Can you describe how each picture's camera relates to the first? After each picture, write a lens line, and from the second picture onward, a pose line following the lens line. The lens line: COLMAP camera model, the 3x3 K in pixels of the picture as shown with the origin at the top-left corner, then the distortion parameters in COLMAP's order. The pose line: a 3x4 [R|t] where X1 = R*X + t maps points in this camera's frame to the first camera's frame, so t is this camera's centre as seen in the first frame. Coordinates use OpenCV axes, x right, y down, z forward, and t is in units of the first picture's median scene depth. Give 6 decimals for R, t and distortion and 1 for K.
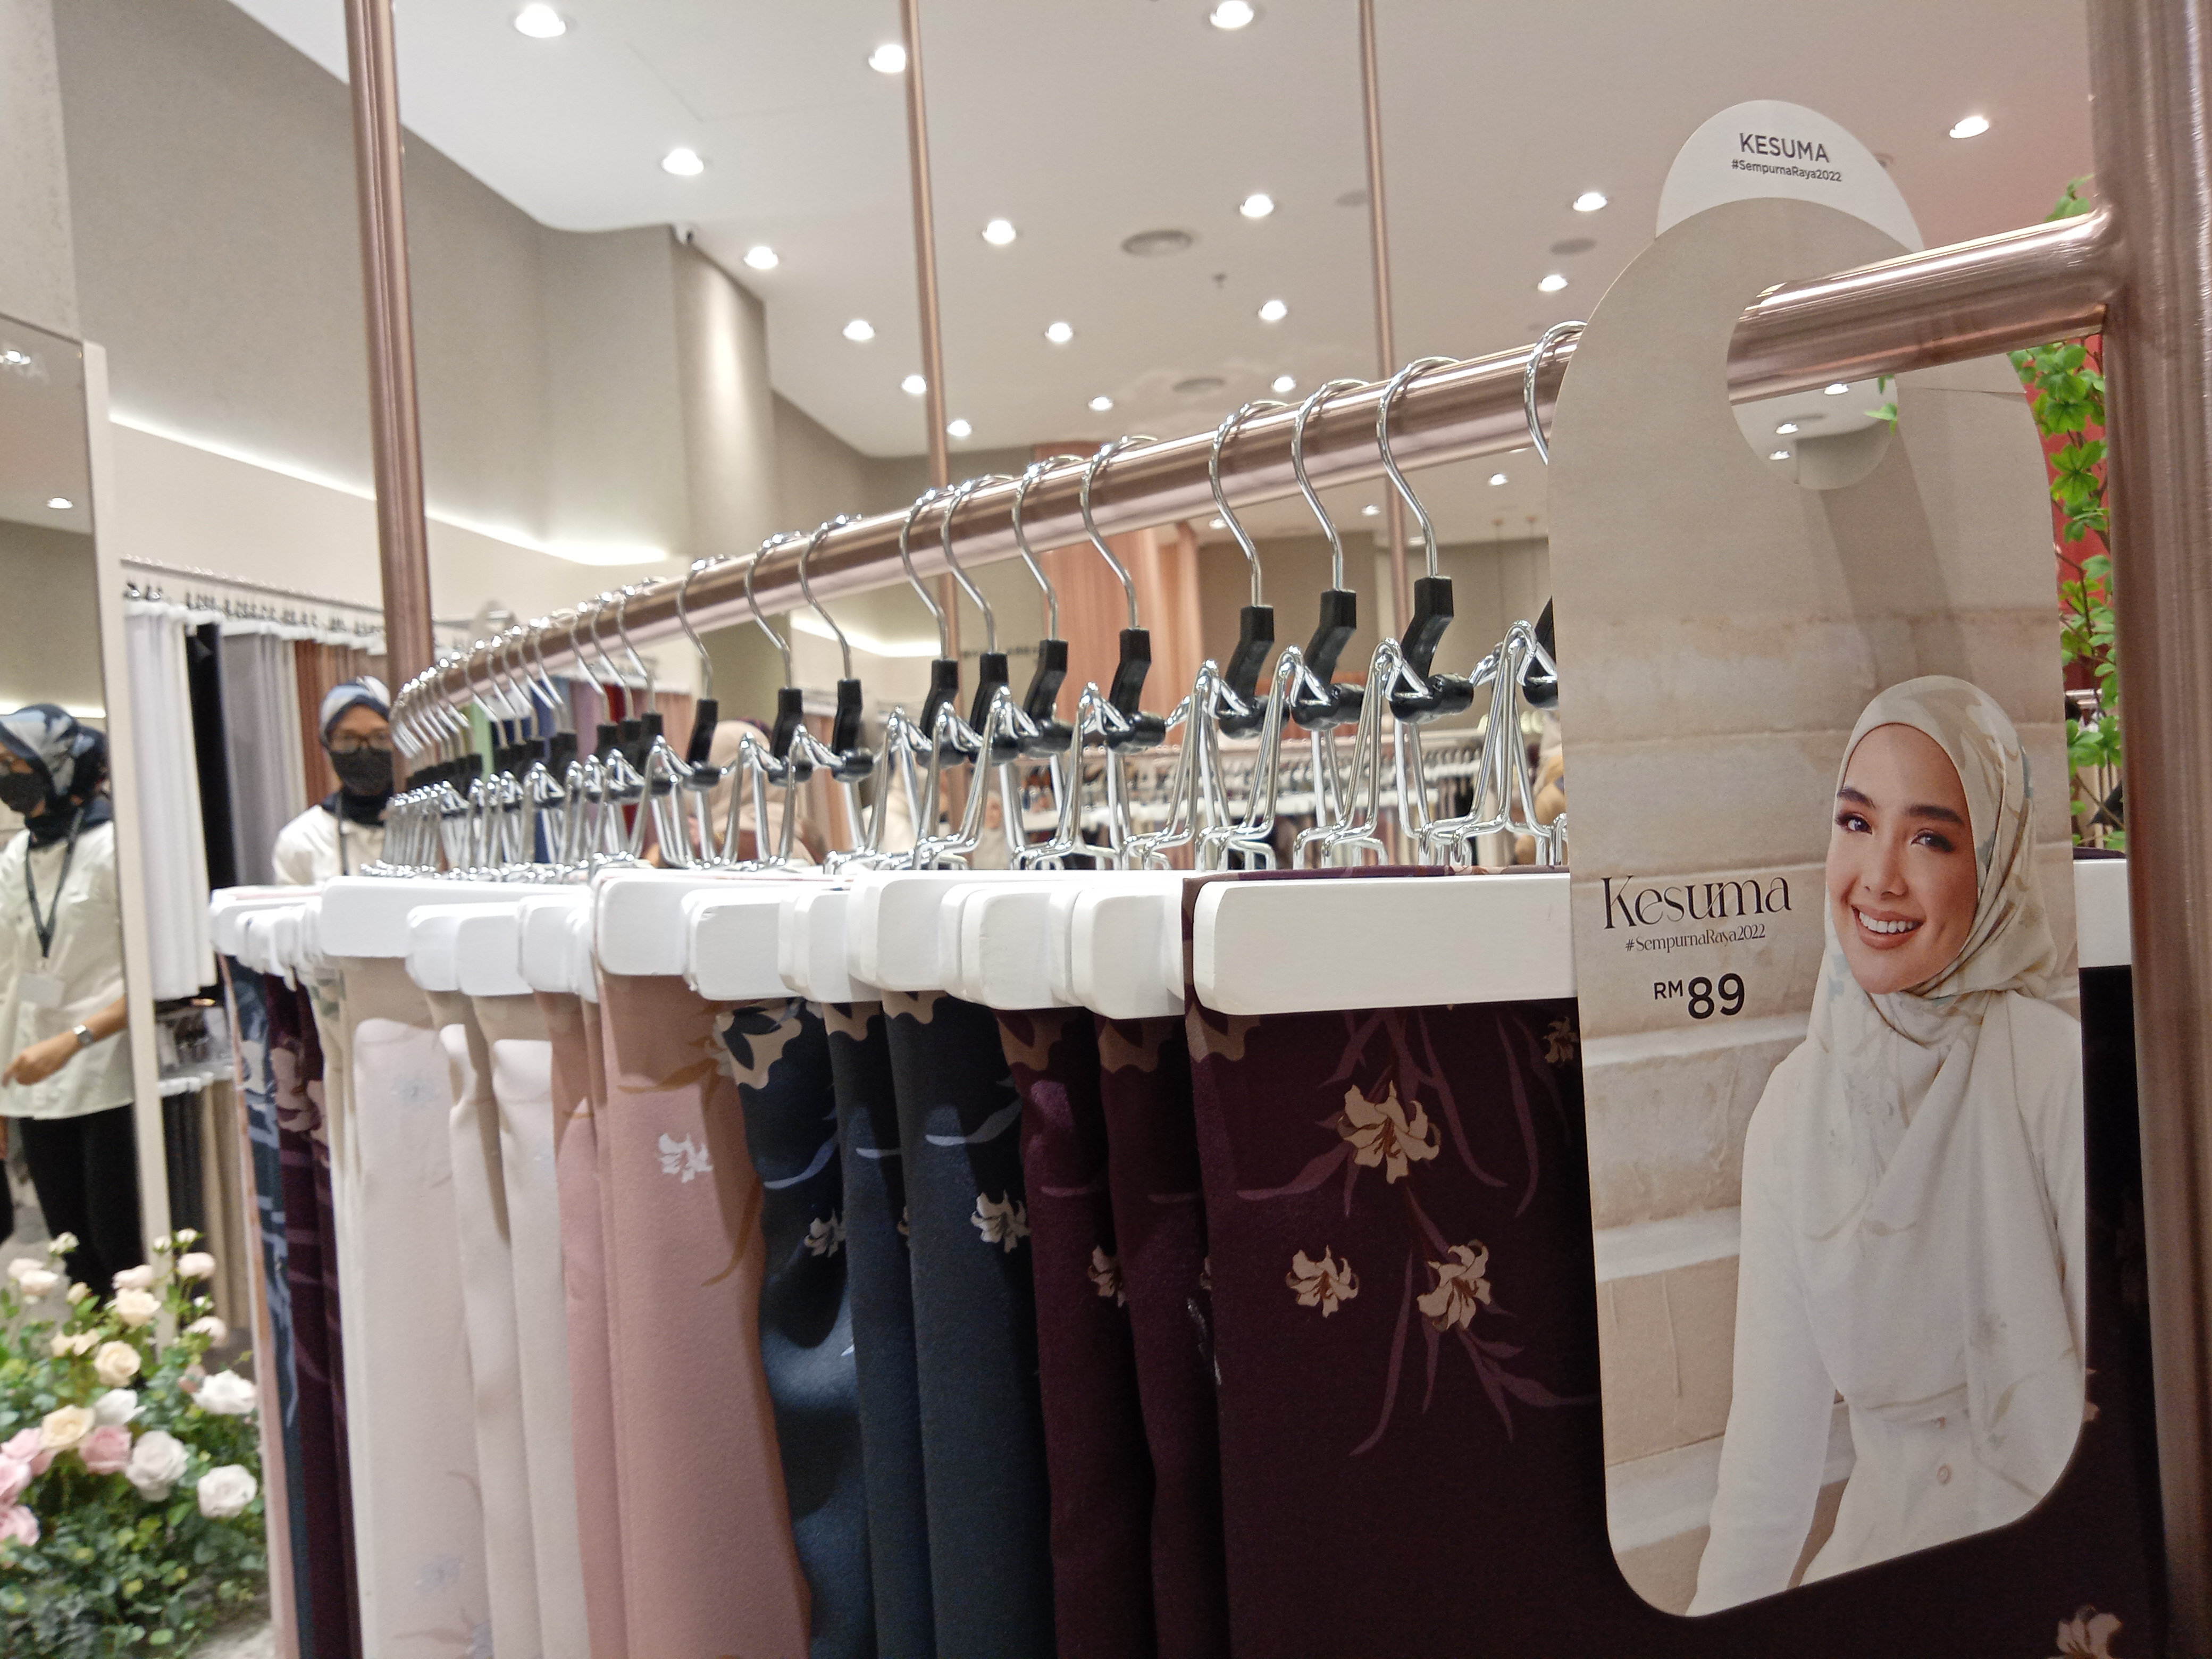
lens RADIAL K [[1671.5, 0, 1107.3], [0, 1671.5, 833.6], [0, 0, 1]] dist [0.004546, -0.000066]
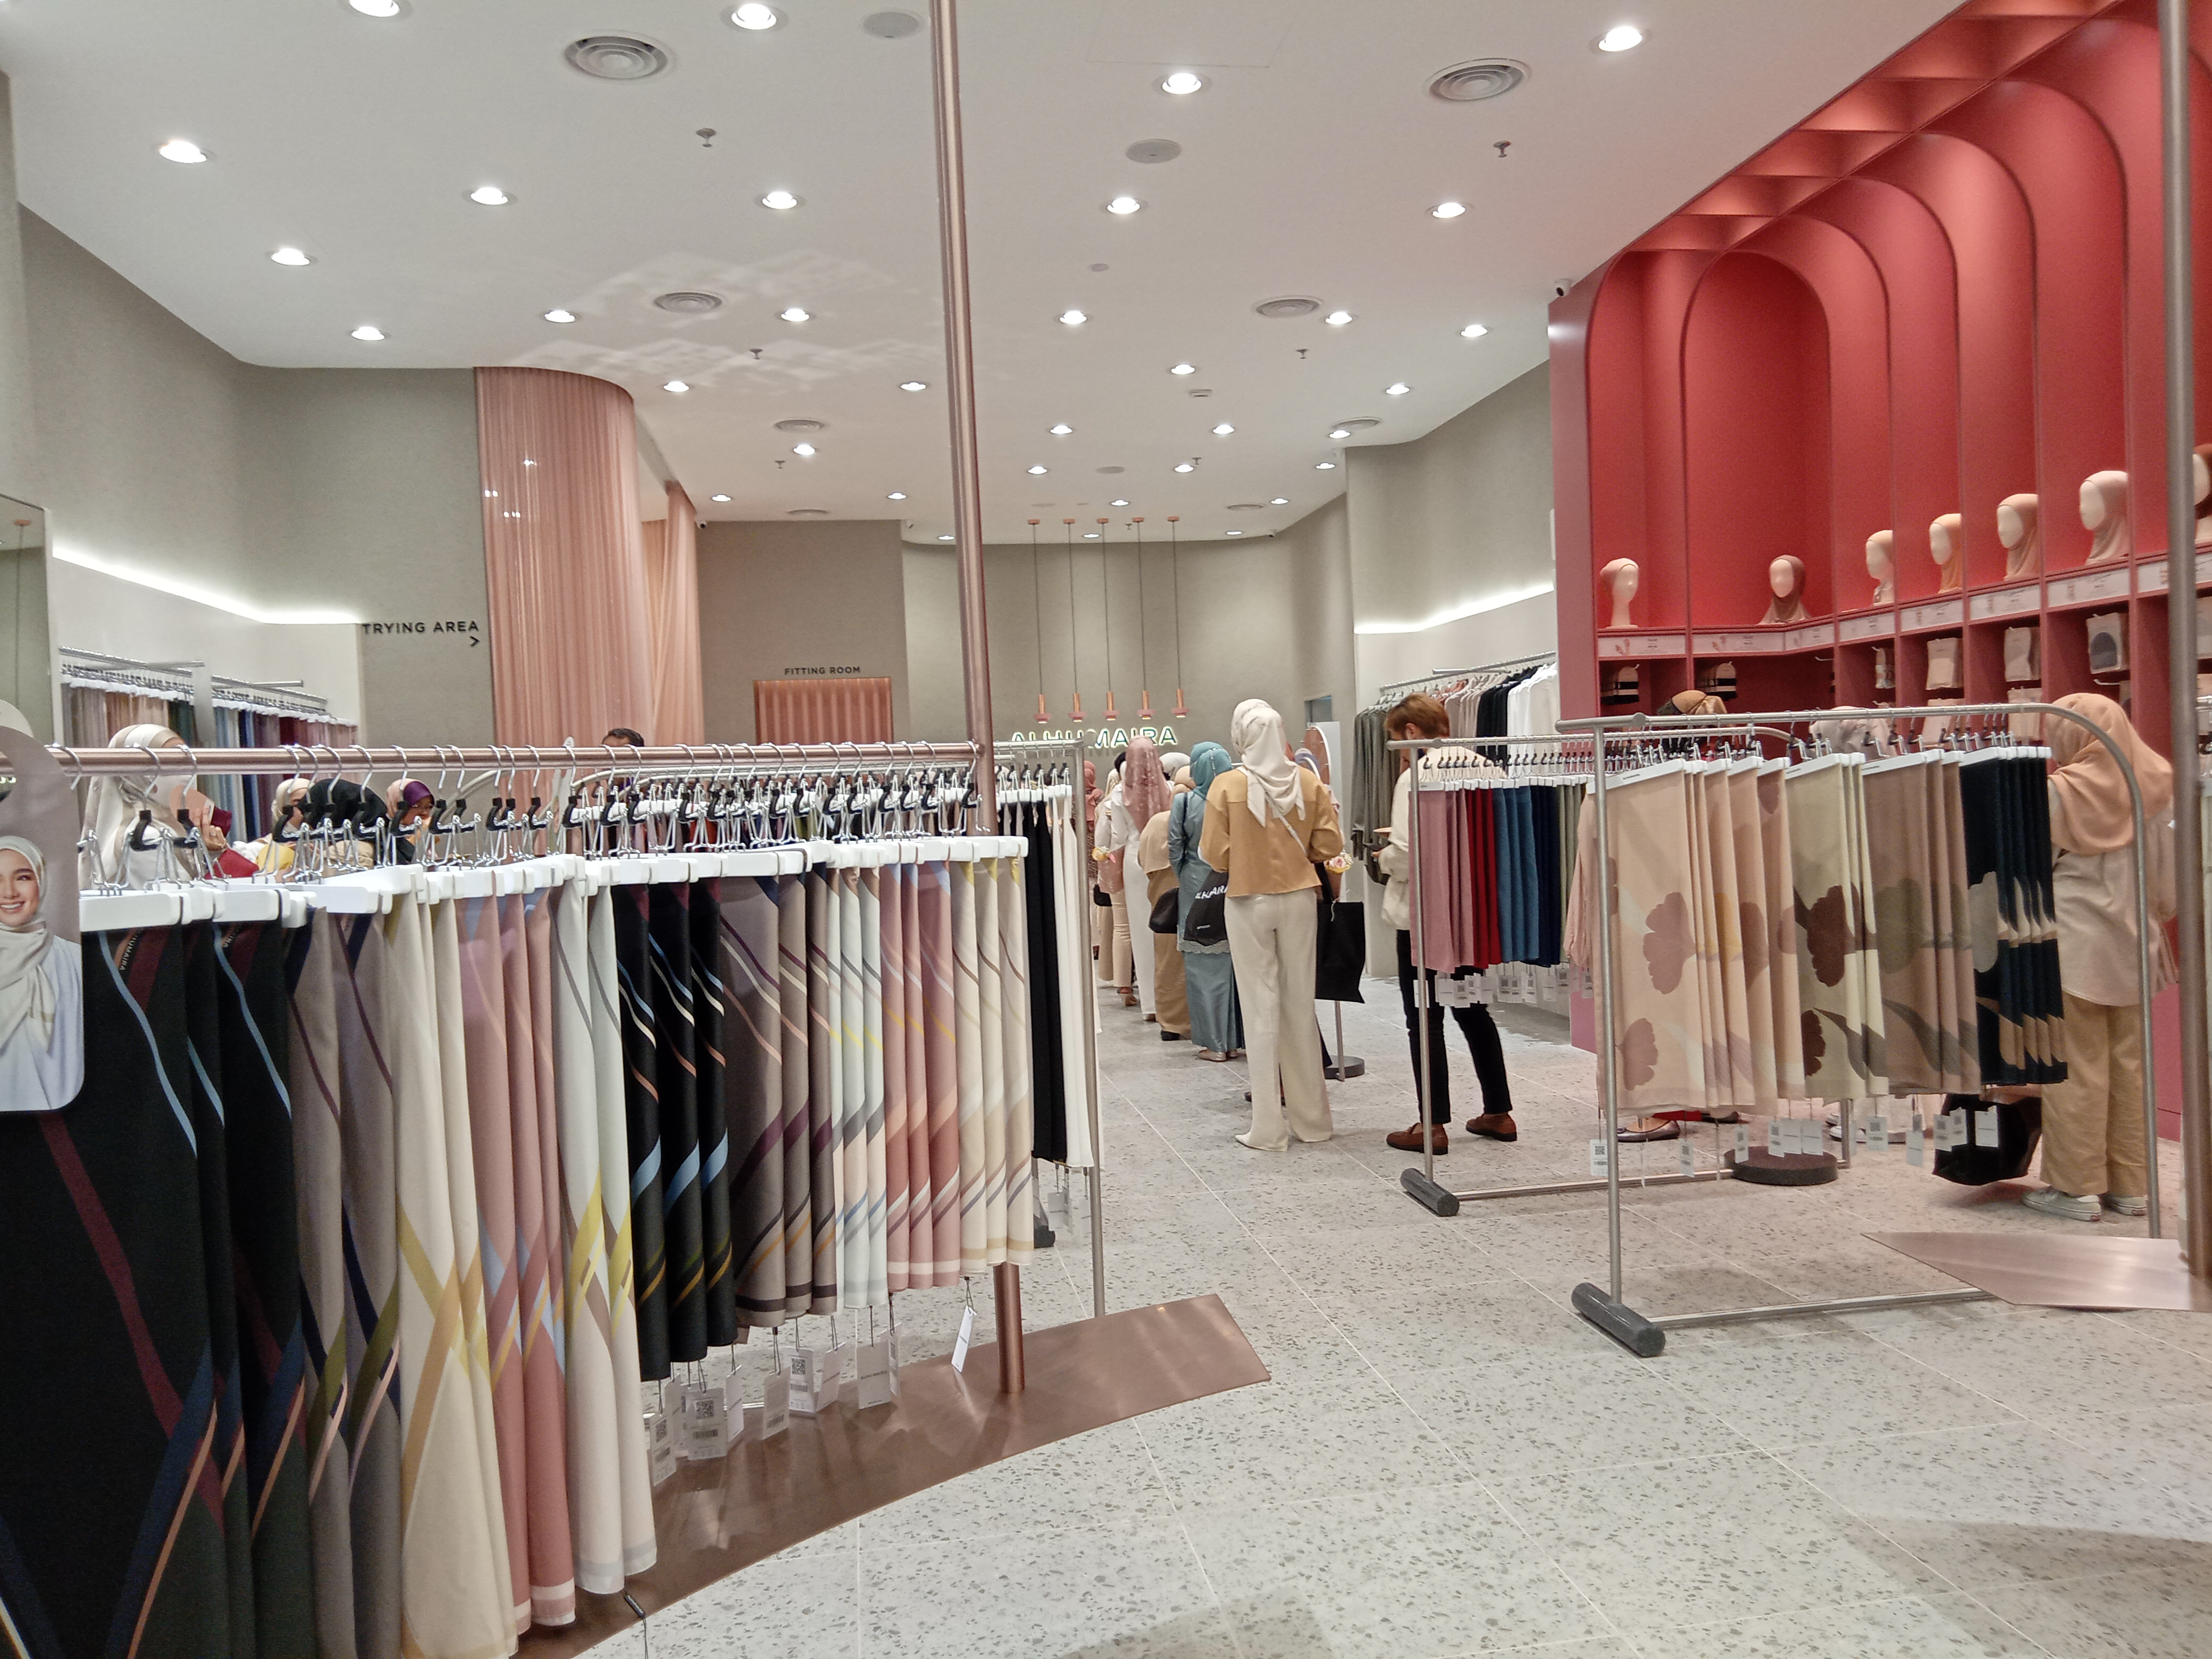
lens RADIAL K [[1671.5, 0, 1108.8], [0, 1671.5, 825.2], [0, 0, 1]] dist [0.004546, -0.000066]
pose [[0.958535, 0.013102, 0.284675, 0.024001], [-0.008678, 0.999821, -0.016795, -0.007872], [-0.284844, 0.013628, 0.958477, 0.183322]]
